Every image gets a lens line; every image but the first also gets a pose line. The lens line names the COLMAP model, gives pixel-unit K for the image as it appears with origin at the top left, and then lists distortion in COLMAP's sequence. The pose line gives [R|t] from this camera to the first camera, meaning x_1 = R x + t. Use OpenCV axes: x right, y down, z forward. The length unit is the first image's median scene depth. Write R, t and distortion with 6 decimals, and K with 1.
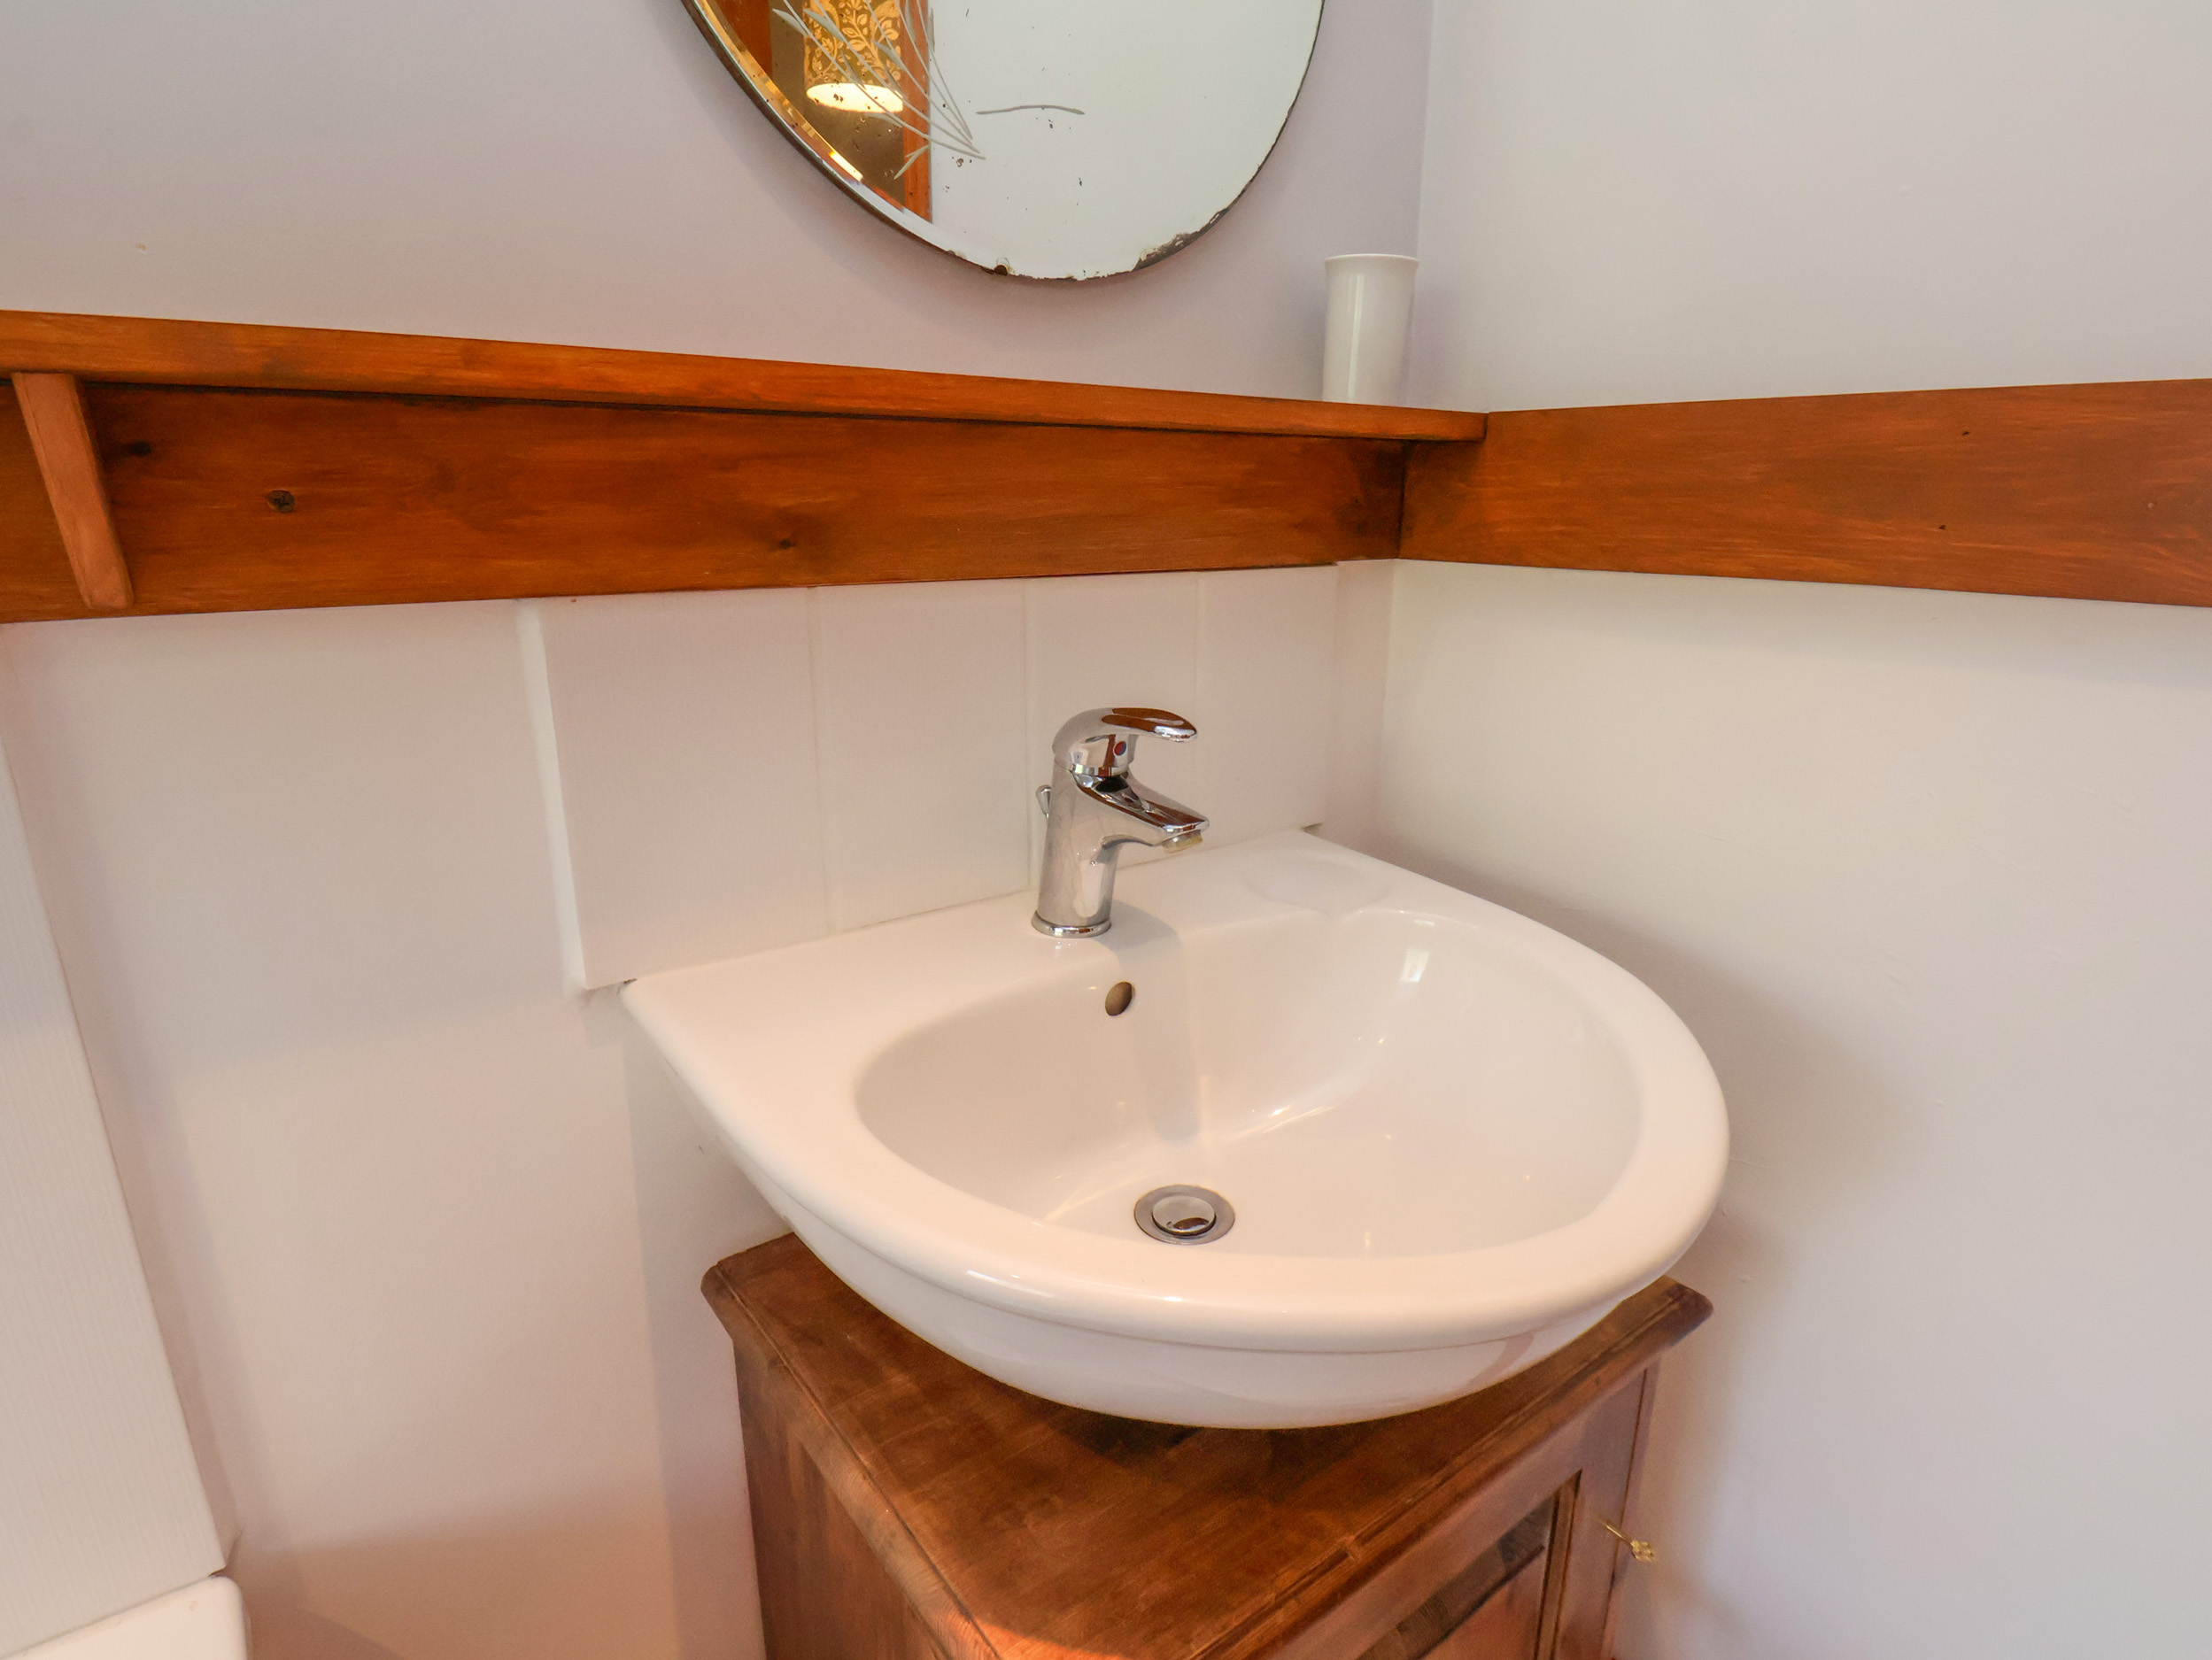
lens RADIAL K [[1184.0, 0, 1101.8], [0, 1184.0, 830.4], [0, 0, 1]] dist [-0.000775, -0.008210]
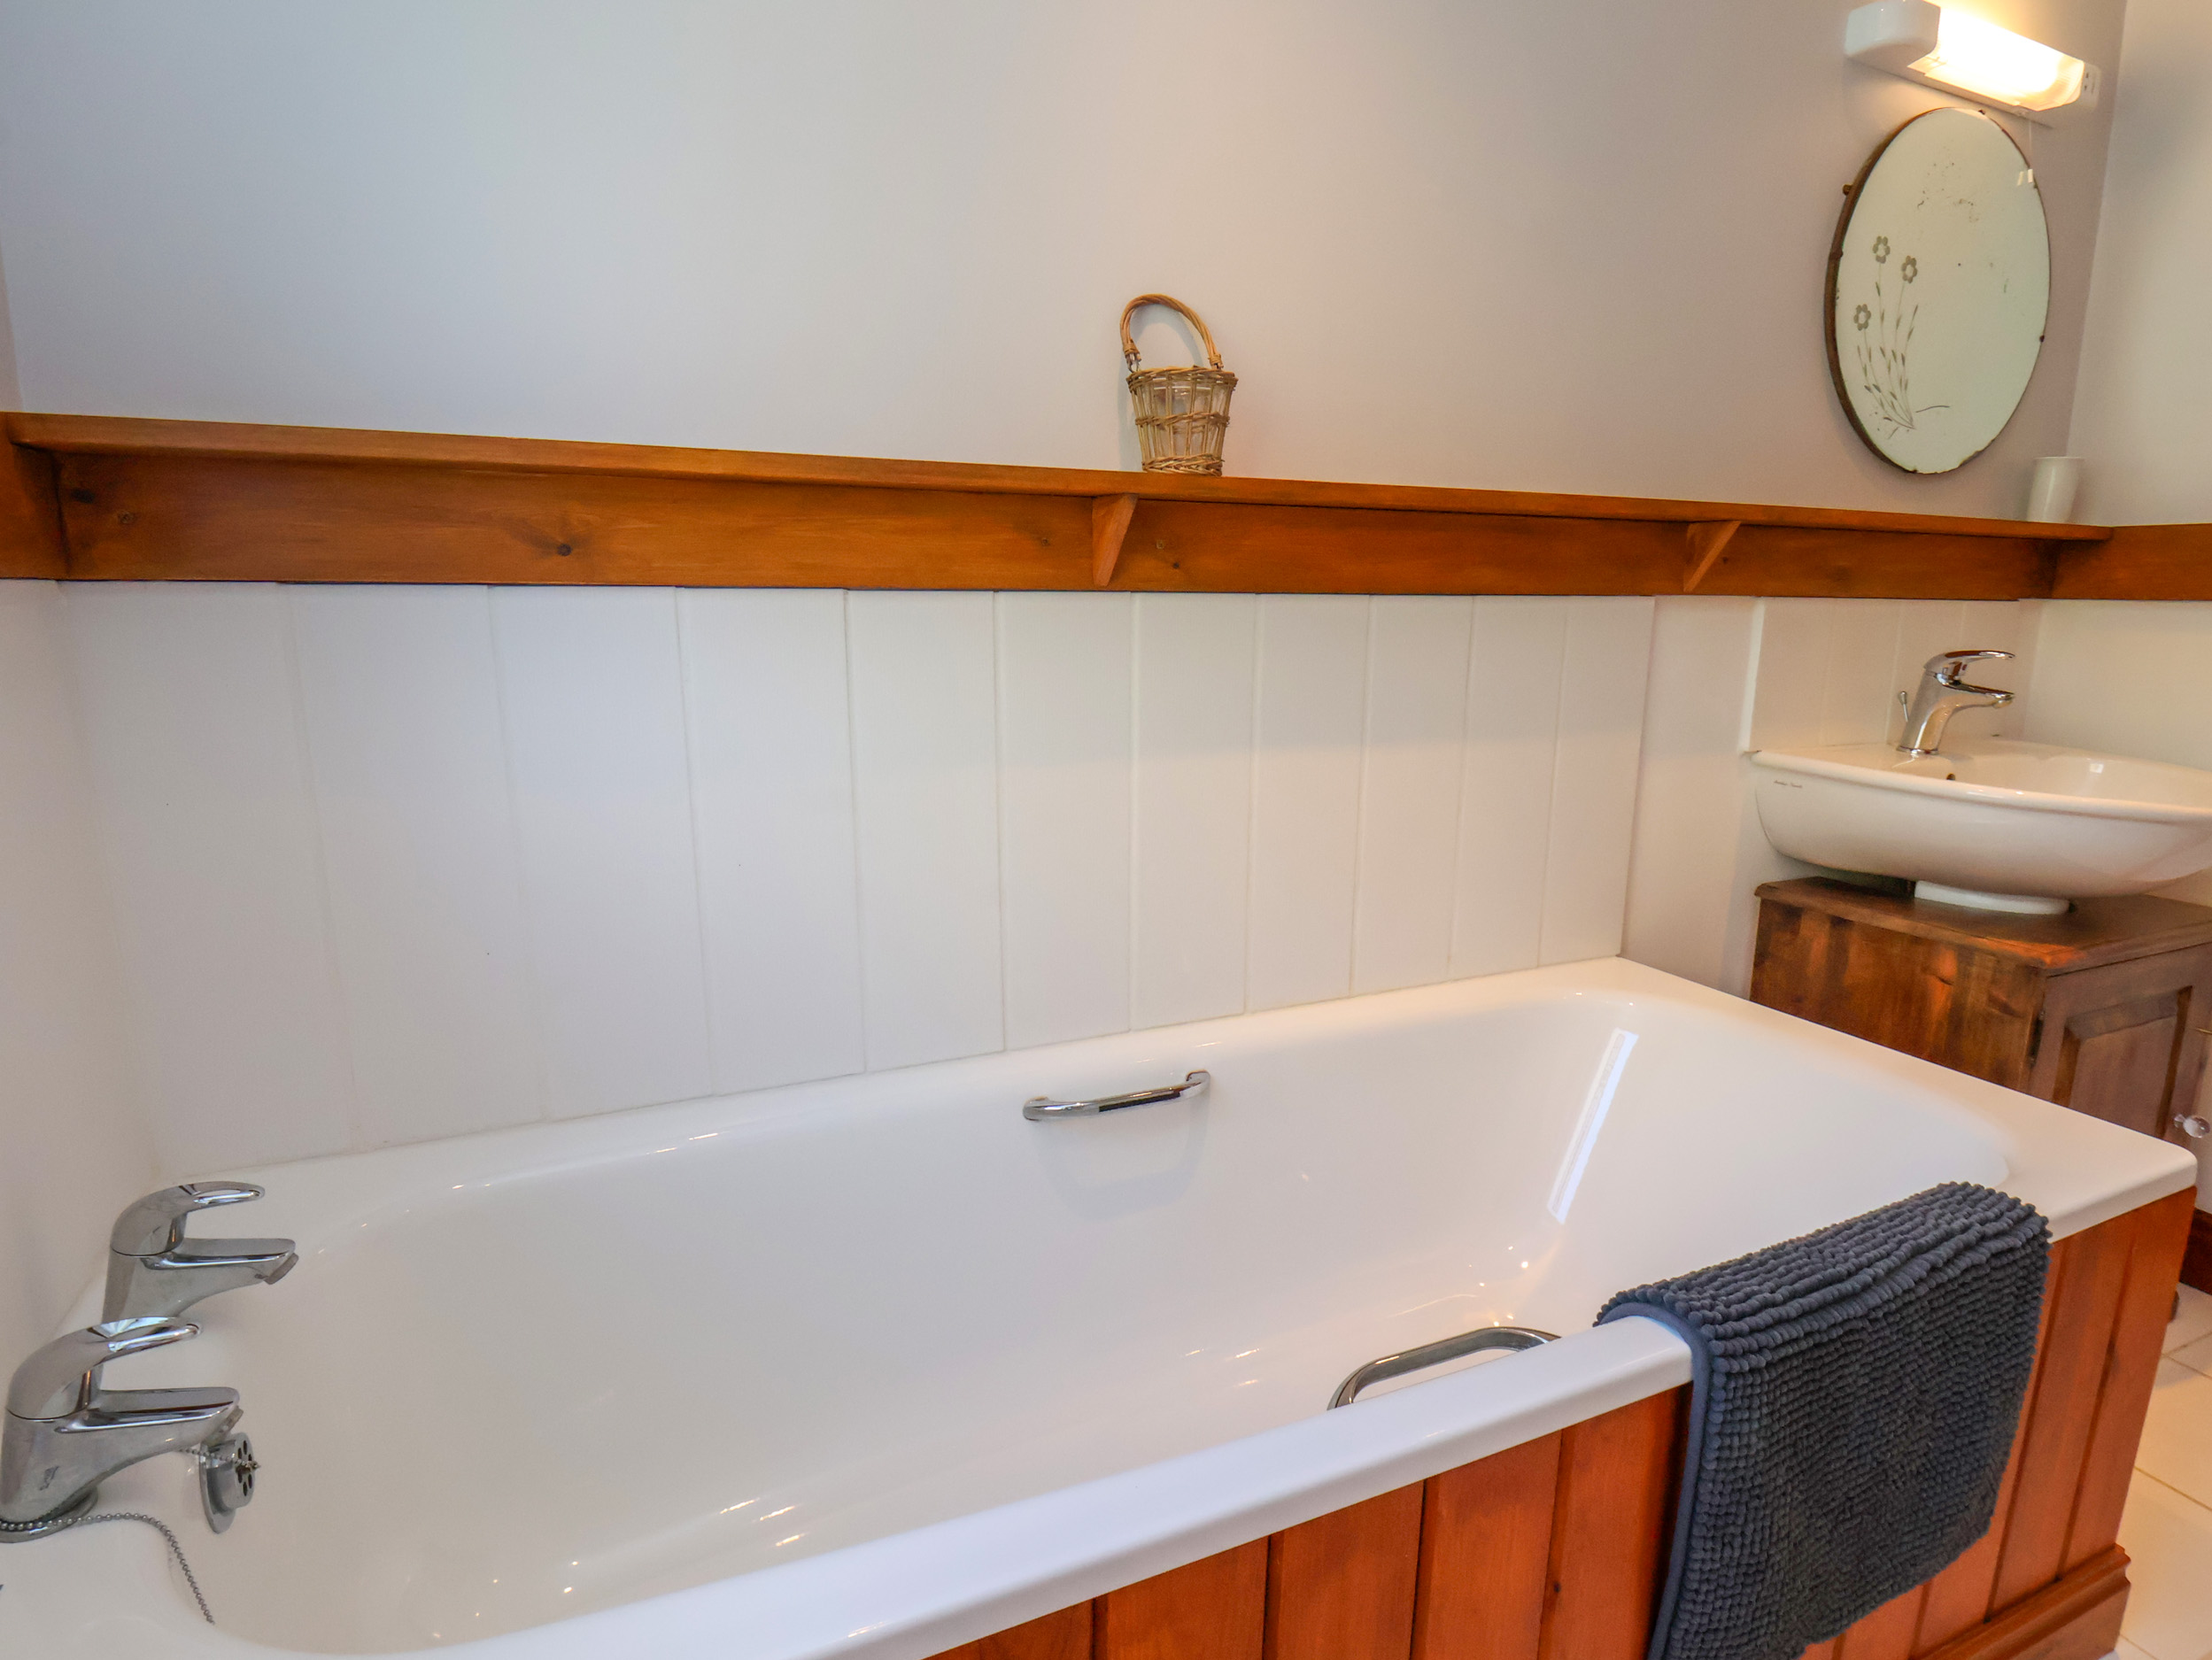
lens RADIAL K [[1184.0, 0, 1108.1], [0, 1184.0, 834.3], [0, 0, 1]] dist [-0.000775, -0.008210]
pose [[0.976118, 0.045778, -0.212361, -1.043596], [-0.062289, 0.995478, -0.071719, 0.492930], [0.208117, 0.083234, 0.974556, -1.487377]]
